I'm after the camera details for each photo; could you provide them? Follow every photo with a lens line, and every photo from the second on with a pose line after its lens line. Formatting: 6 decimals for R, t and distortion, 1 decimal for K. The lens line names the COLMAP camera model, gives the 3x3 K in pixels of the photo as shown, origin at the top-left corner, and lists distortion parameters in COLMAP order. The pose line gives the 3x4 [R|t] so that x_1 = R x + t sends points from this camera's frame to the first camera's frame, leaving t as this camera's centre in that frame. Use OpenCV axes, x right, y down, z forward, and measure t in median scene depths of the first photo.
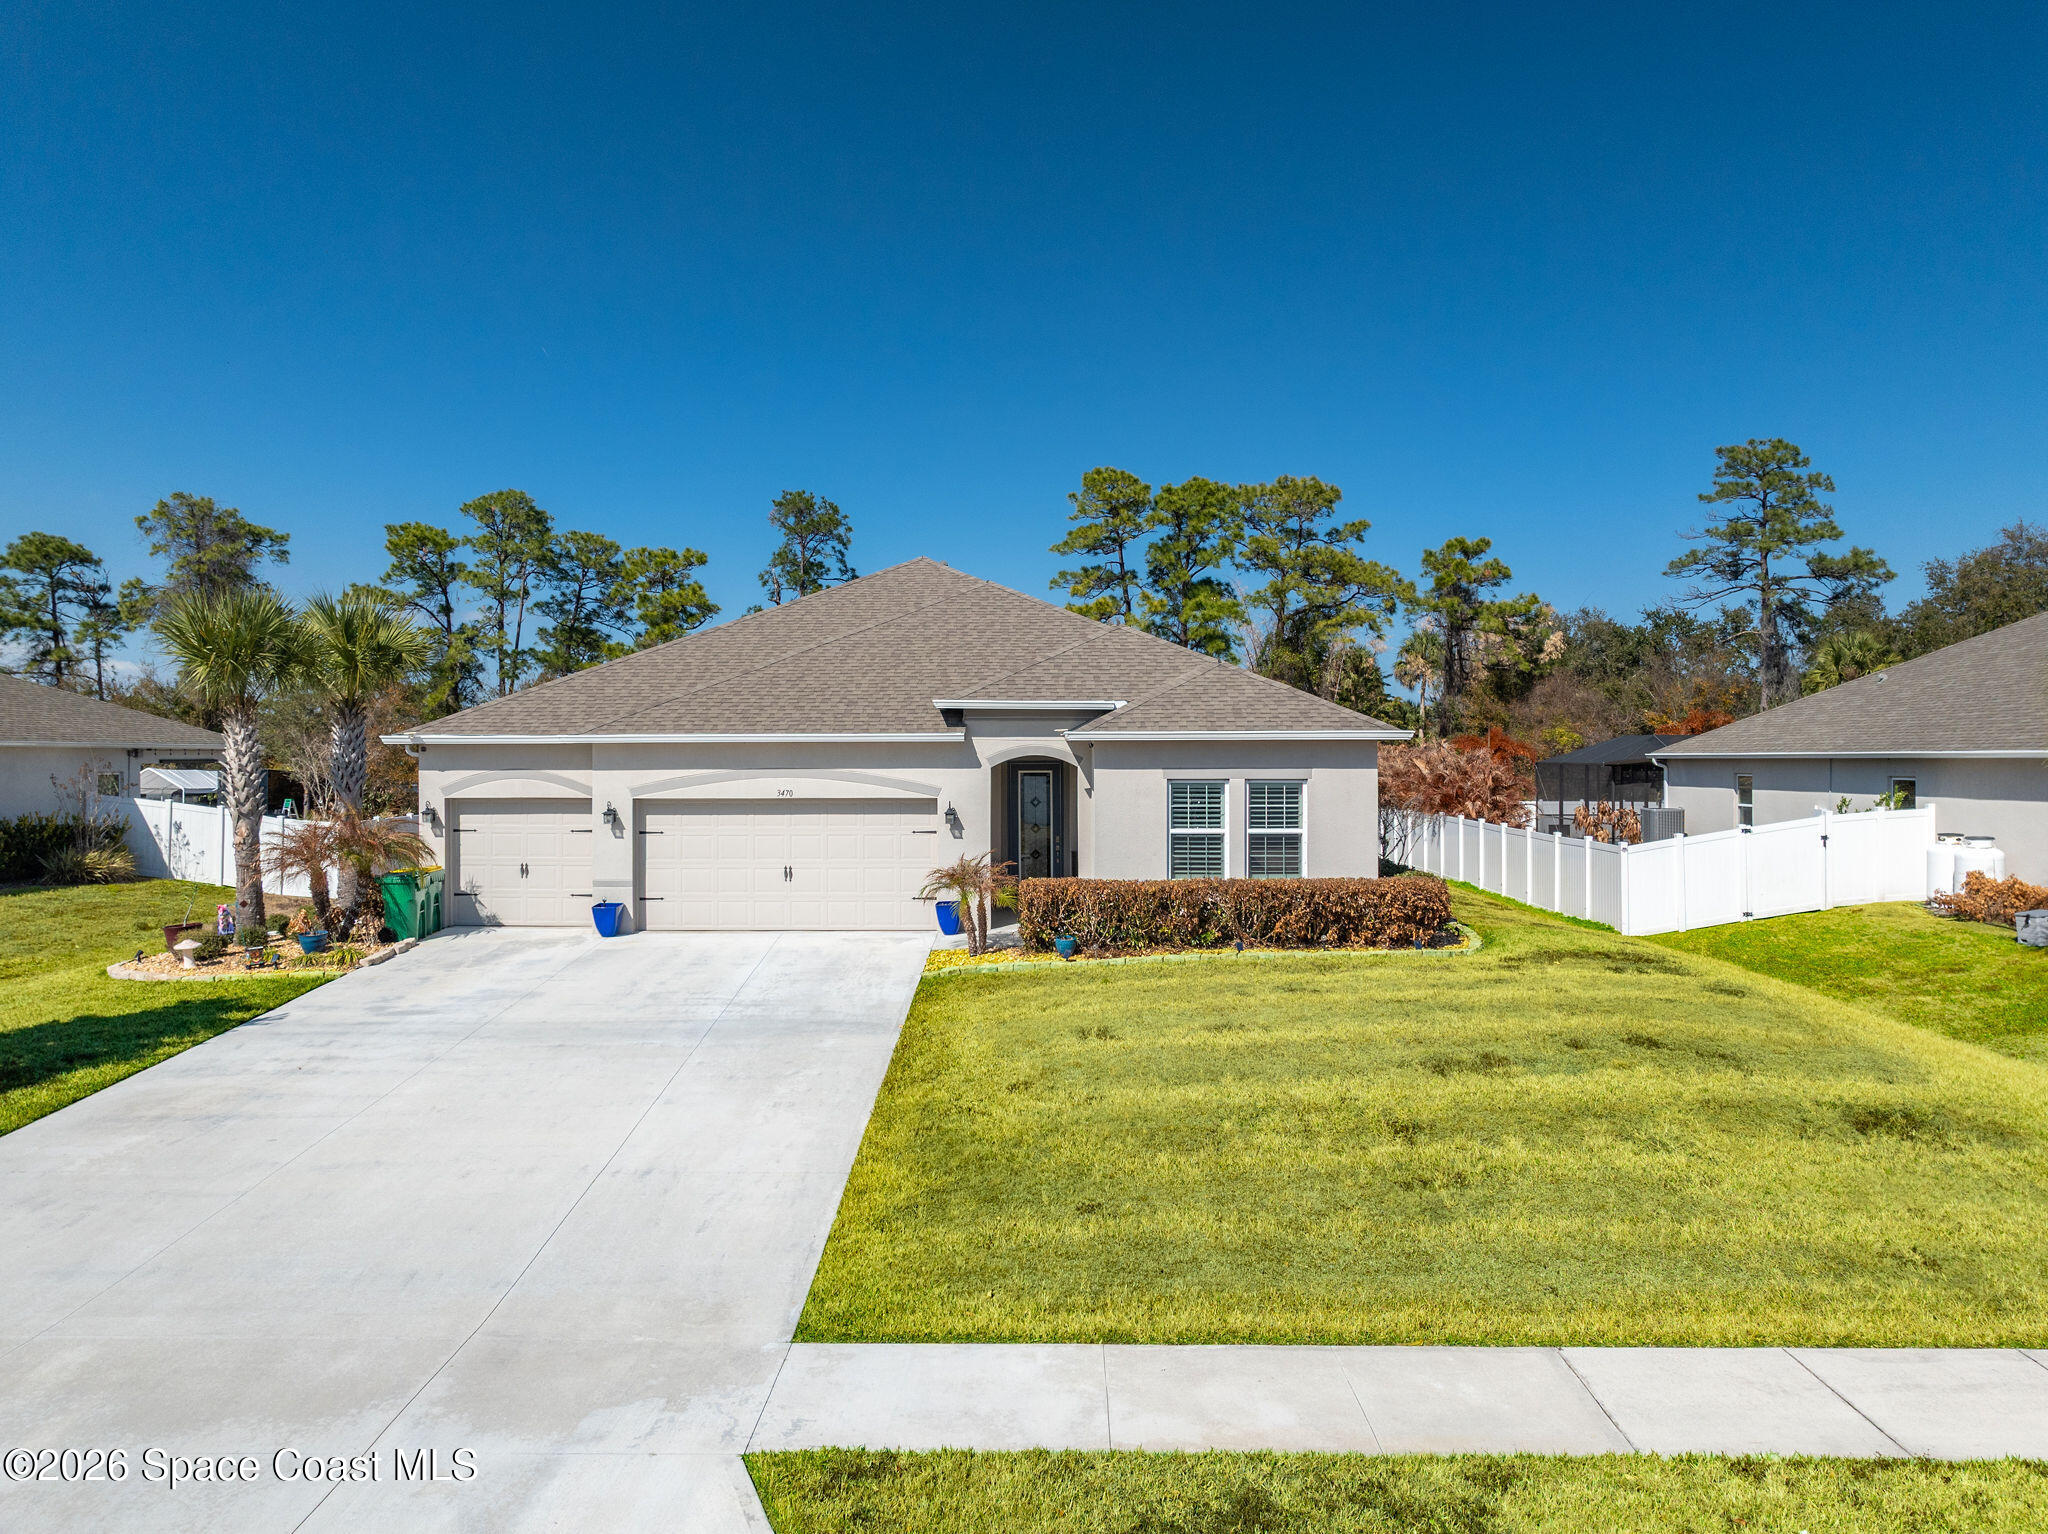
lens RADIAL K [[1416.6, 0, 1024.0], [0, 1416.6, 767.0], [0, 0, 1]] dist [-0.023642, 0.028915]
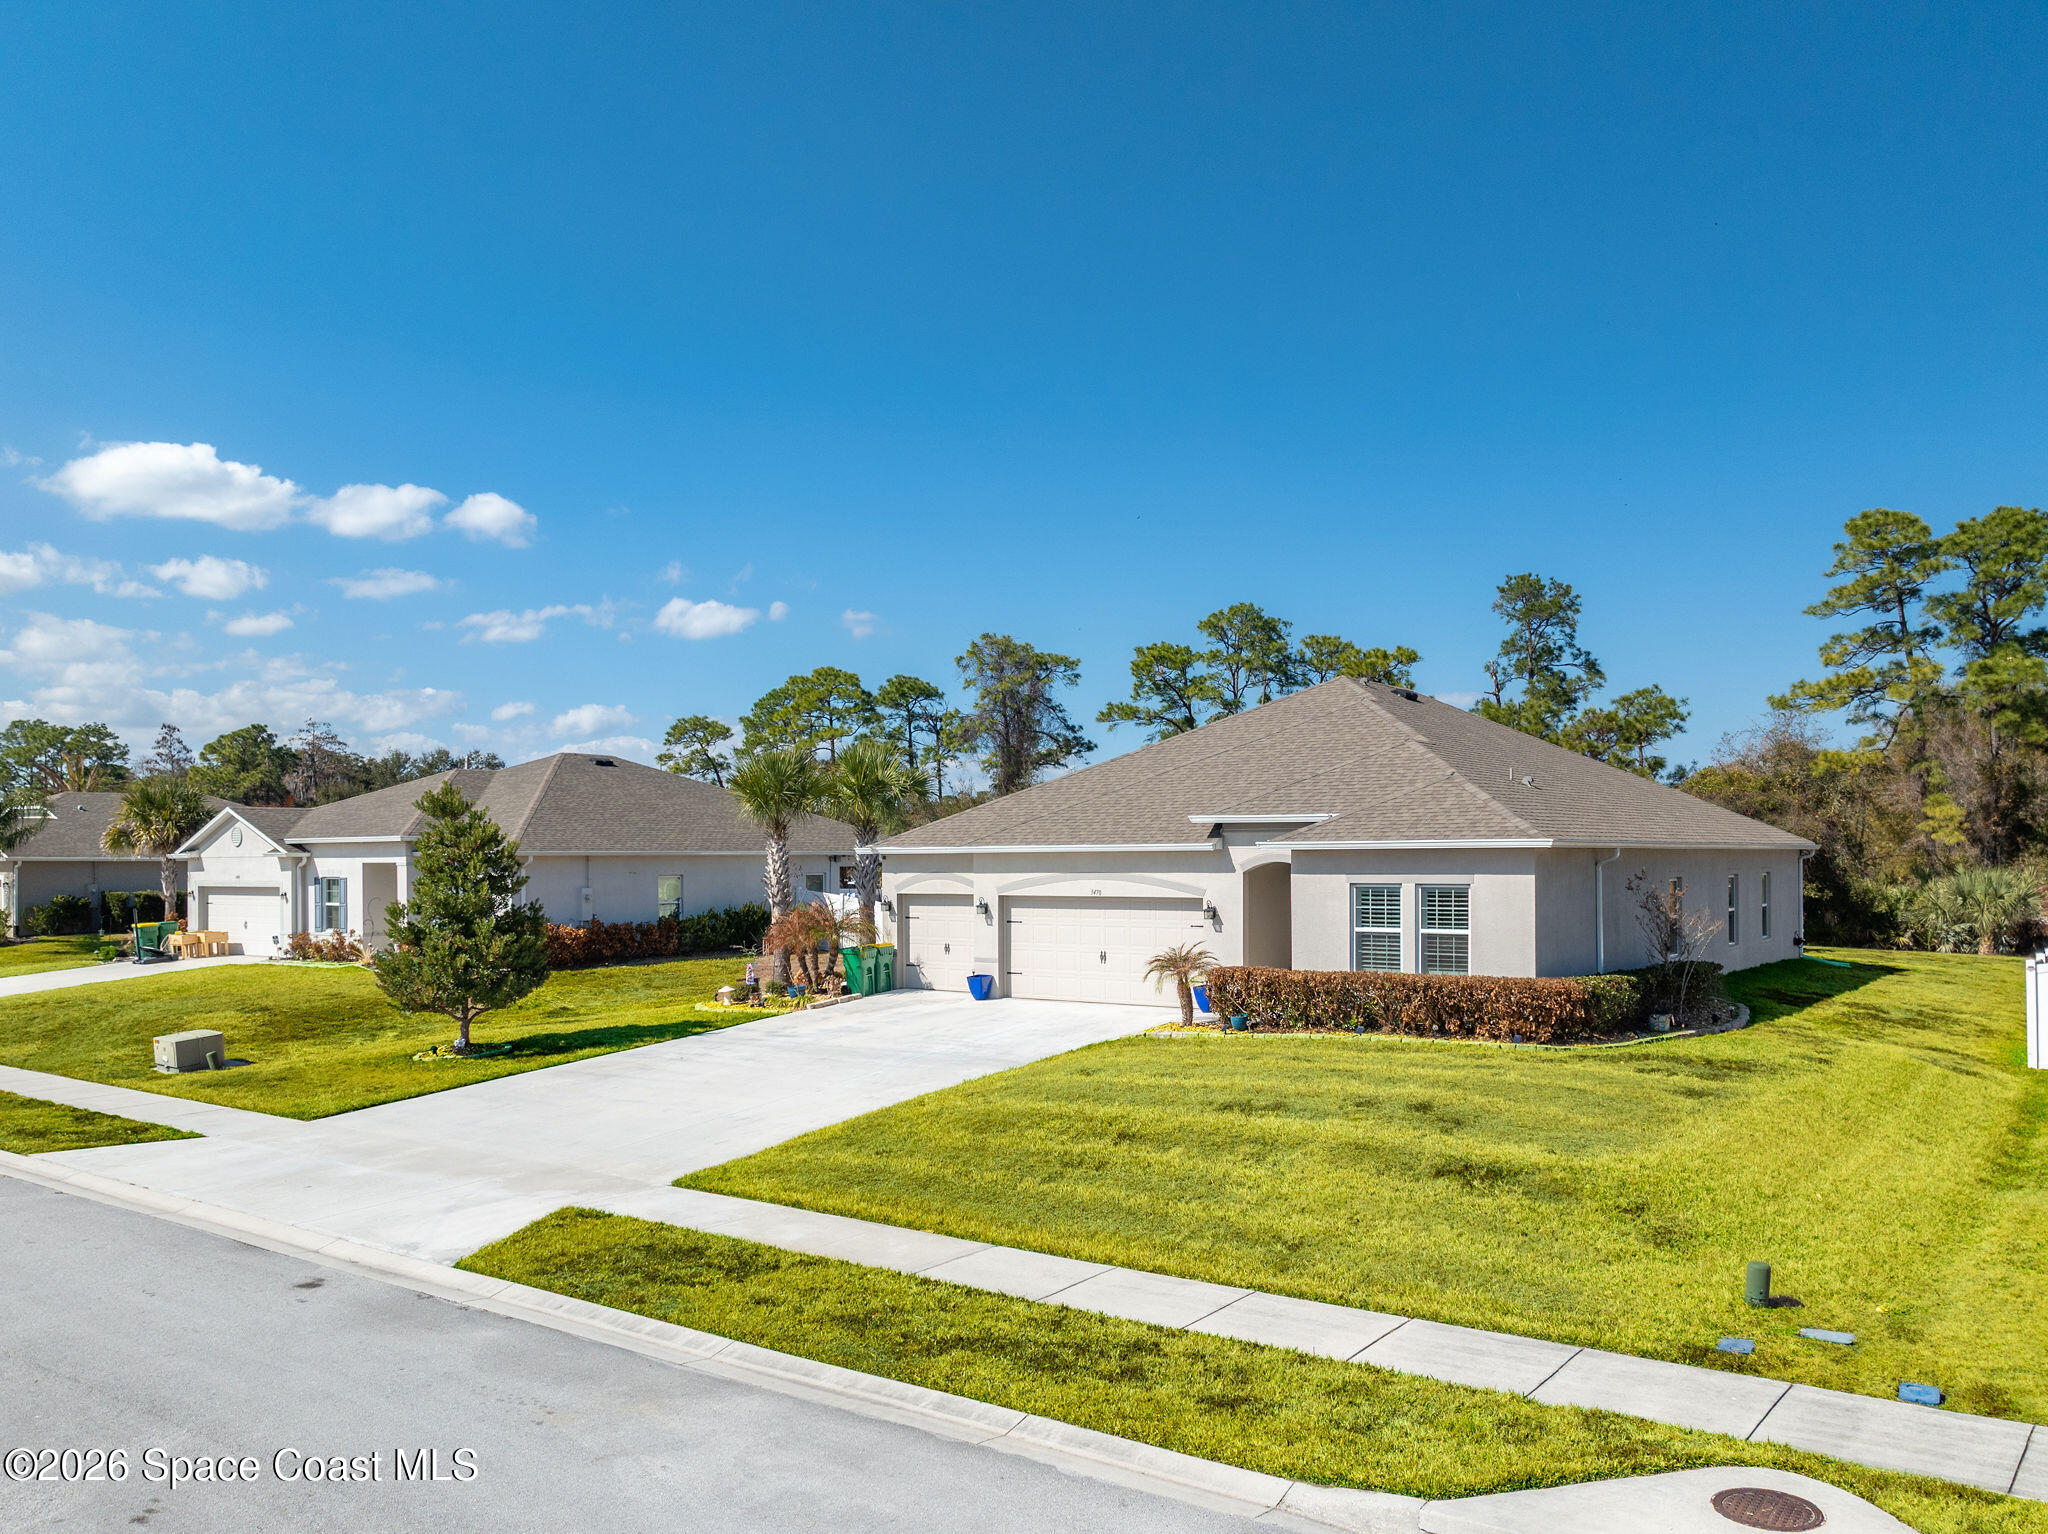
lens RADIAL K [[1580.5, 0, 1016.7], [0, 1580.5, 858.9], [0, 0, 1]] dist [0.035374, -0.111633]
pose [[0.812926, -0.001869, -0.582363, 0.581503], [-0.000282, 0.999993, -0.003603, -0.005971], [0.582366, 0.003094, 0.812921, -0.175105]]
